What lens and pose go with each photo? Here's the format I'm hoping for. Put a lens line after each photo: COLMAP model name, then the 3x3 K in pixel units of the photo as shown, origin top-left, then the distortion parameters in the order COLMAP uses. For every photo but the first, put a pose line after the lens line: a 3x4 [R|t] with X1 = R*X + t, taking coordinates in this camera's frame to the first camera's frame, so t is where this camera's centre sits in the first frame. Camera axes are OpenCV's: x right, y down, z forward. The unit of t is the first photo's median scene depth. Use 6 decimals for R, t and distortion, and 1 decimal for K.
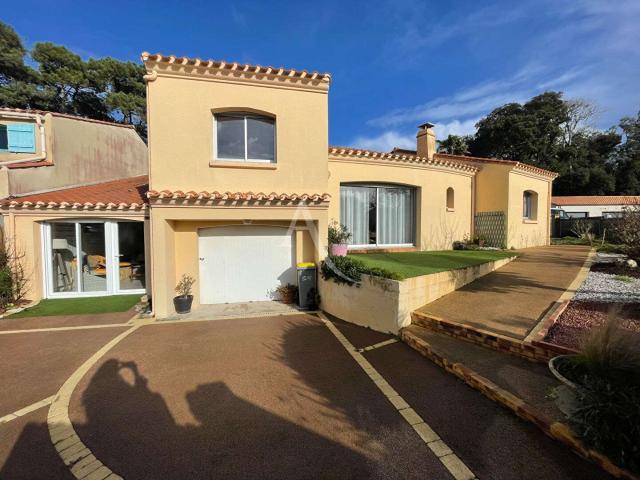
lens RADIAL K [[260.0, 0, 320.7], [0, 260.0, 240.0], [0, 0, 1]] dist [0.001978, 0.000295]
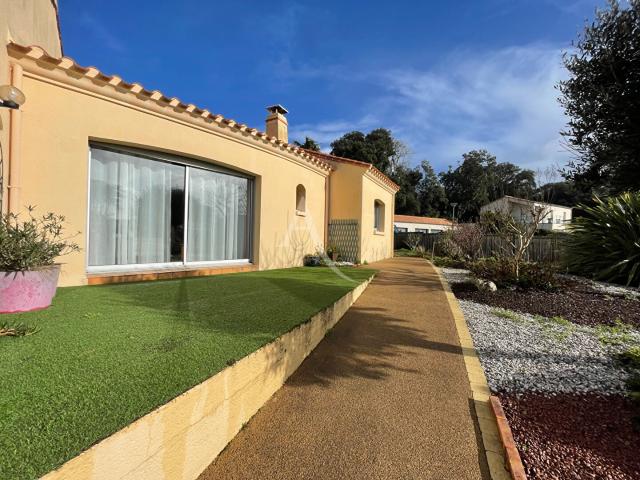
lens RADIAL K [[260.0, 0, 319.9], [0, 260.0, 240.2], [0, 0, 1]] dist [0.001978, 0.000295]
pose [[0.879025, 0.022383, 0.476250, 0.182402], [-0.007366, 0.999416, -0.033376, -0.013232], [-0.476718, 0.025830, 0.878676, 0.299835]]
